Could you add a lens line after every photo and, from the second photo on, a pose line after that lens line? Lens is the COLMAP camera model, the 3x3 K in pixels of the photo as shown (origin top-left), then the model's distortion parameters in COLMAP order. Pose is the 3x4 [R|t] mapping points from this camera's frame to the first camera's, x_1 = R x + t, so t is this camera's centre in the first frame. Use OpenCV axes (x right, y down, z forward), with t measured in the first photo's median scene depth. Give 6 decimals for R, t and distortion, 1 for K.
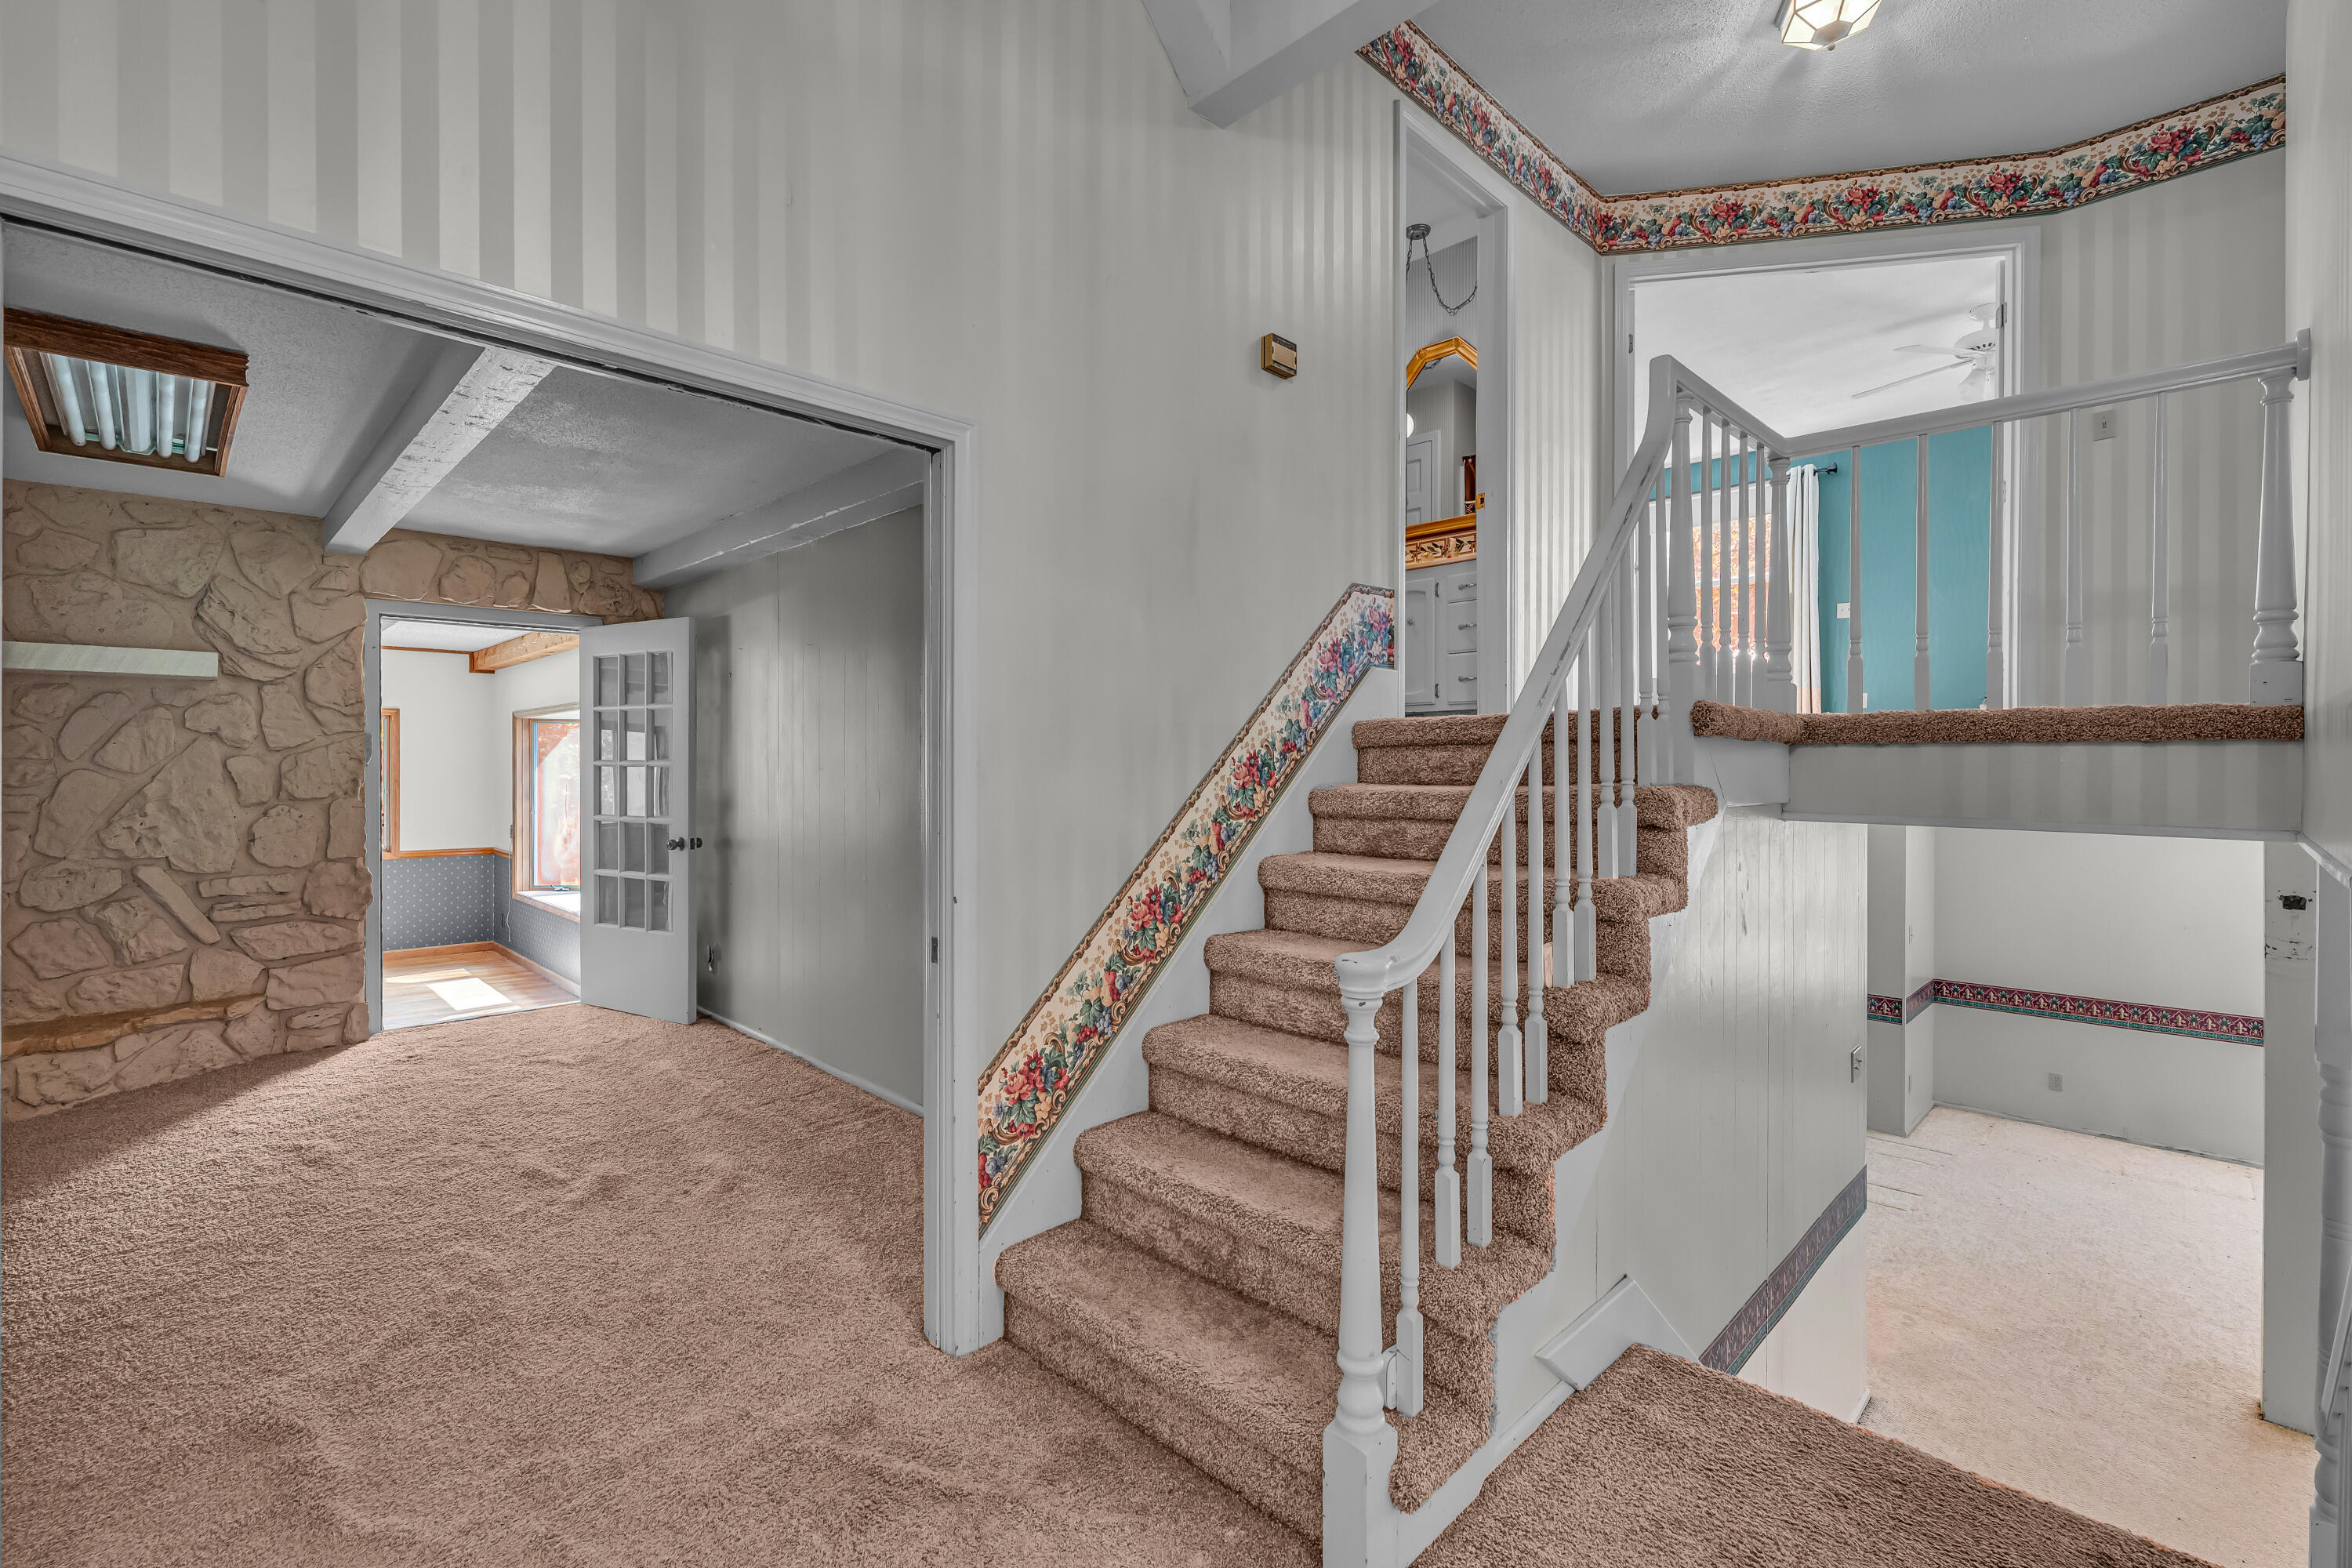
lens RADIAL K [[1042.2, 0, 1175.3], [0, 1042.2, 771.1], [0, 0, 1]] dist [0.002136, -0.000376]
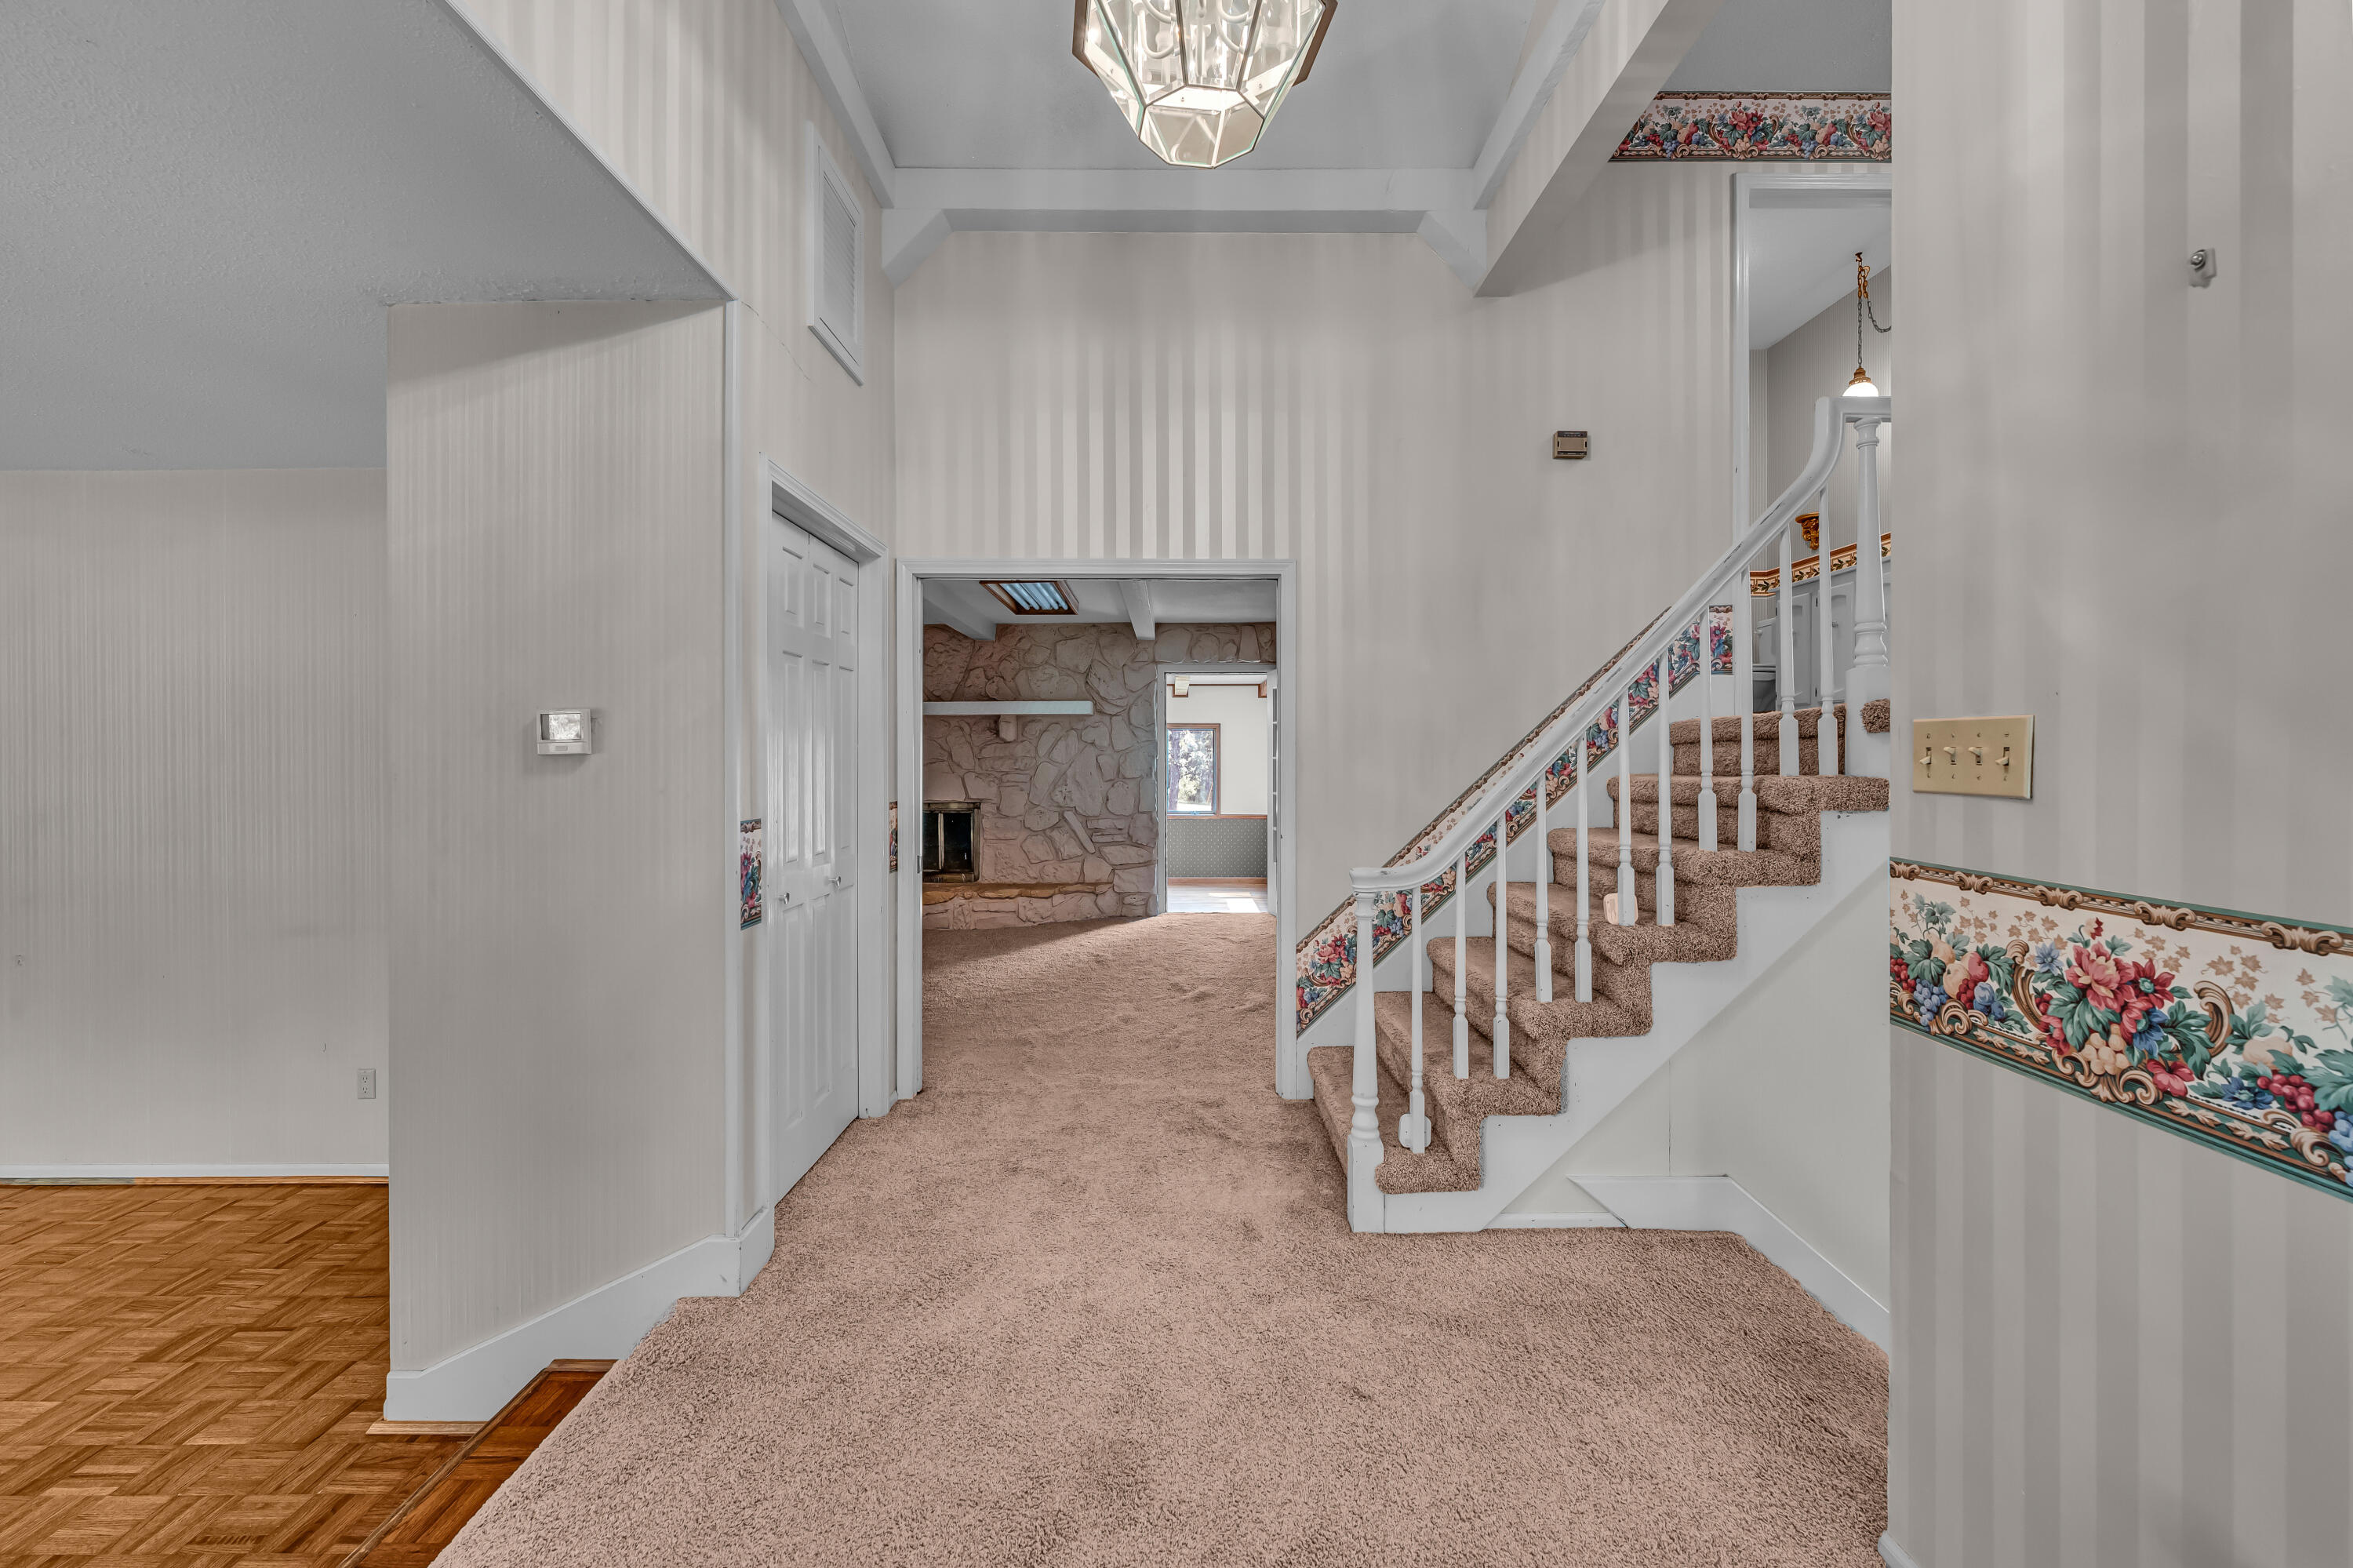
lens RADIAL K [[974.1, 0, 1178.1], [0, 974.1, 769.0], [0, 0, 1]] dist [-0.000590, 0.000023]
pose [[0.708855, 0.005815, -0.705330, 0.460998], [-0.002414, 0.999980, 0.005818, 0.000716], [0.705350, -0.002421, 0.708855, -0.156880]]
